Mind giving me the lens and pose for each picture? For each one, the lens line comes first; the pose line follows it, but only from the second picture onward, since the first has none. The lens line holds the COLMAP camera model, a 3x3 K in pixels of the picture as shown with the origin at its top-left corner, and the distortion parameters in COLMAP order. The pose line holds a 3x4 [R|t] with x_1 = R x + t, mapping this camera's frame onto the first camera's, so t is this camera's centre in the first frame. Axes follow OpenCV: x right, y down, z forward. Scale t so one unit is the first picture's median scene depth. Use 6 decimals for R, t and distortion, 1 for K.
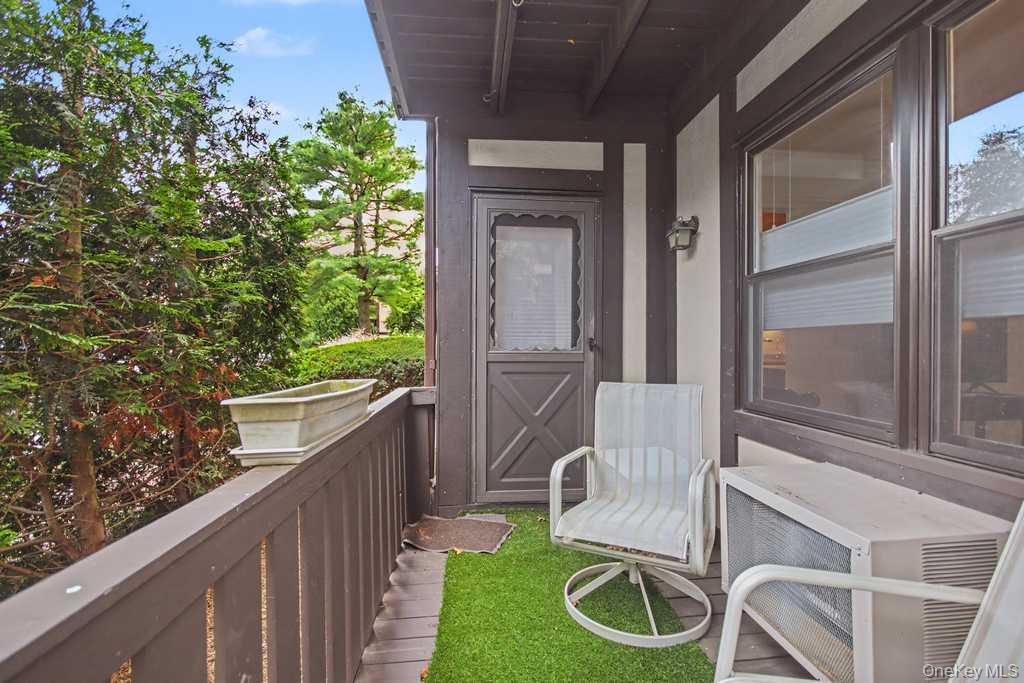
lens RADIAL K [[474.6, 0, 511.7], [0, 474.6, 345.1], [0, 0, 1]] dist [0.000125, -0.000121]
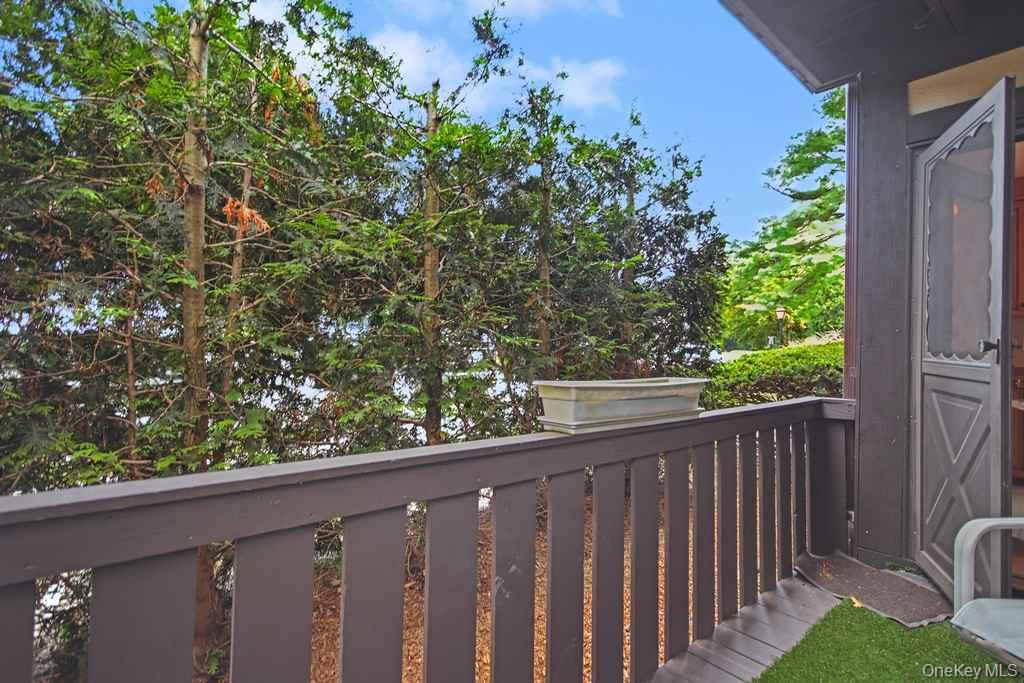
lens RADIAL K [[483.7, 0, 515.9], [0, 483.7, 340.9], [0, 0, 1]] dist [0.000190, -0.000908]
pose [[0.577345, 0.006325, -0.816476, 0.184172], [-0.018304, 0.999819, -0.005198, 0.000812], [0.816295, 0.017945, 0.577356, 0.034151]]
